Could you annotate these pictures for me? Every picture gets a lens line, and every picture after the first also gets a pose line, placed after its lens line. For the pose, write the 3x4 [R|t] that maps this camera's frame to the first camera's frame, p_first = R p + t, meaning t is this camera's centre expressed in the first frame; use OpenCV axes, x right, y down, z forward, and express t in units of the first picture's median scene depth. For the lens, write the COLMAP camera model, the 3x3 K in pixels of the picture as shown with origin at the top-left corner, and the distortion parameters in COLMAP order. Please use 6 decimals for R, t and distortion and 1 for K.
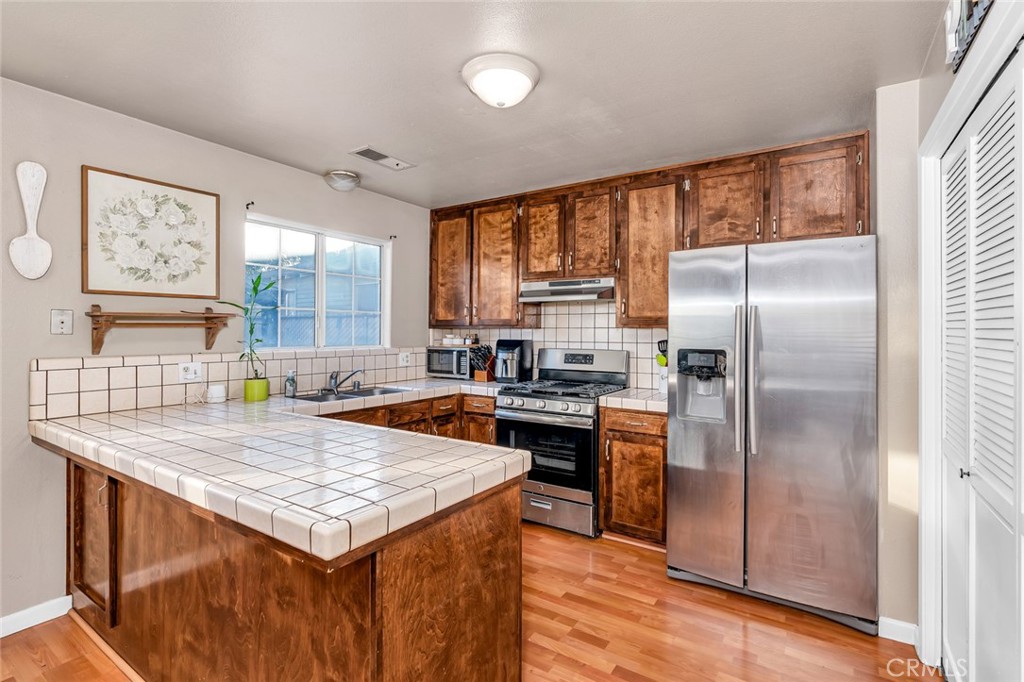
lens RADIAL K [[493.1, 0, 517.4], [0, 493.1, 331.4], [0, 0, 1]] dist [-0.005218, 0.007913]
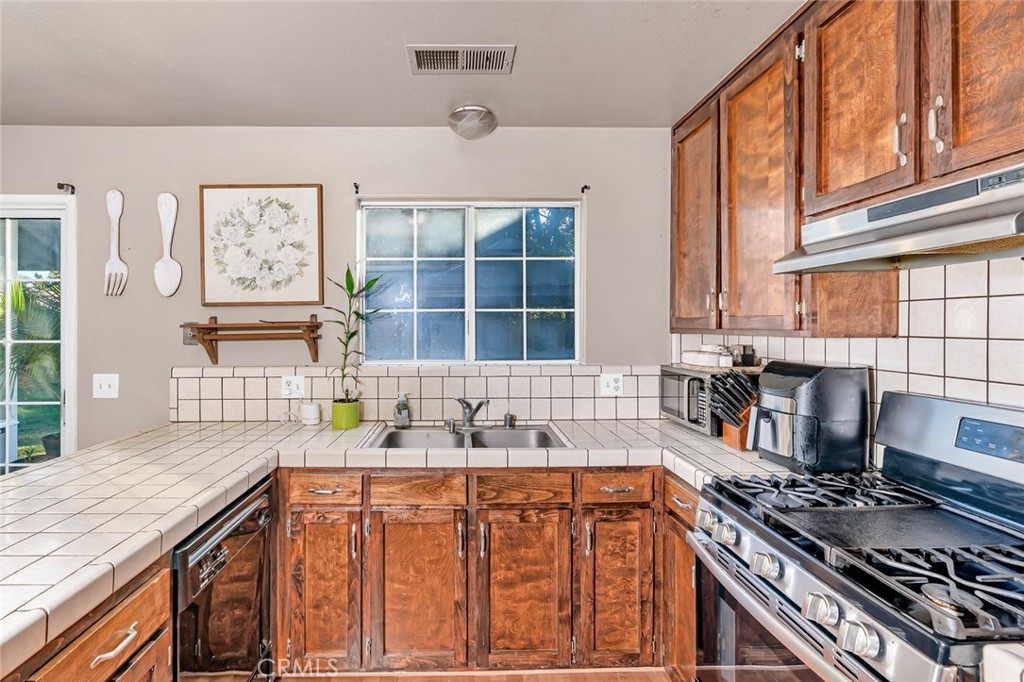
lens RADIAL K [[493.1, 0, 460.1], [0, 493.1, 323.1], [0, 0, 1]] dist [-0.005218, 0.007913]
pose [[0.552614, -0.010420, -0.833372, 0.223796], [0.008608, 0.999940, -0.006794, -0.021910], [0.833393, -0.003419, 0.552671, 0.647267]]
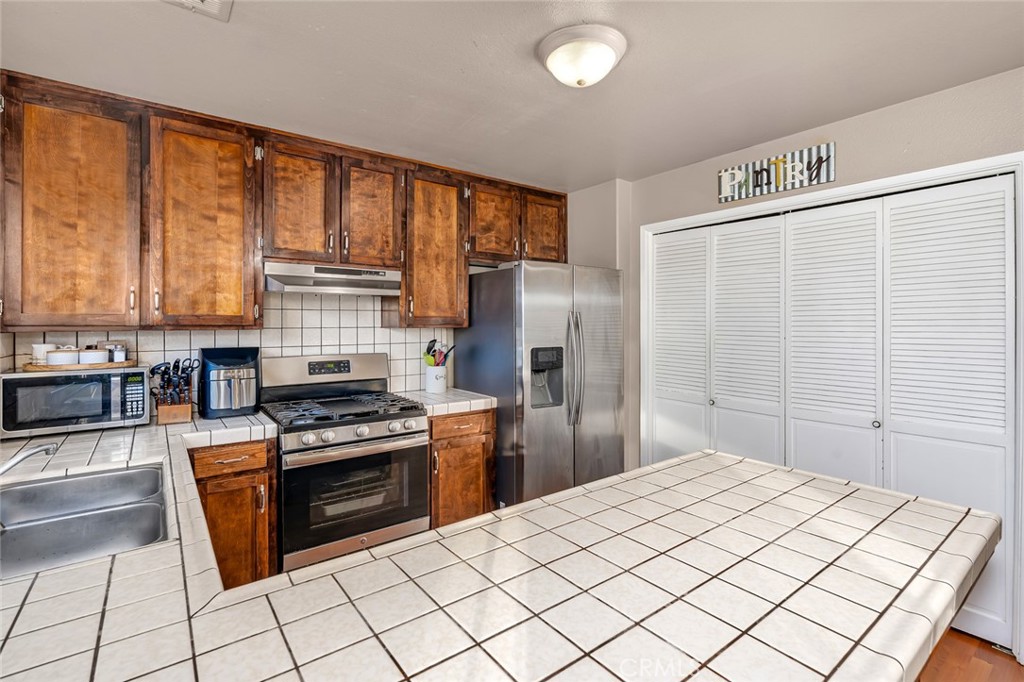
lens RADIAL K [[493.1, 0, 529.5], [0, 493.1, 321.9], [0, 0, 1]] dist [-0.005218, 0.007913]
pose [[0.304717, -0.006359, 0.952422, -0.617046], [-0.001019, 0.999975, 0.007003, -0.026541], [-0.952442, -0.003105, 0.304703, 0.542197]]
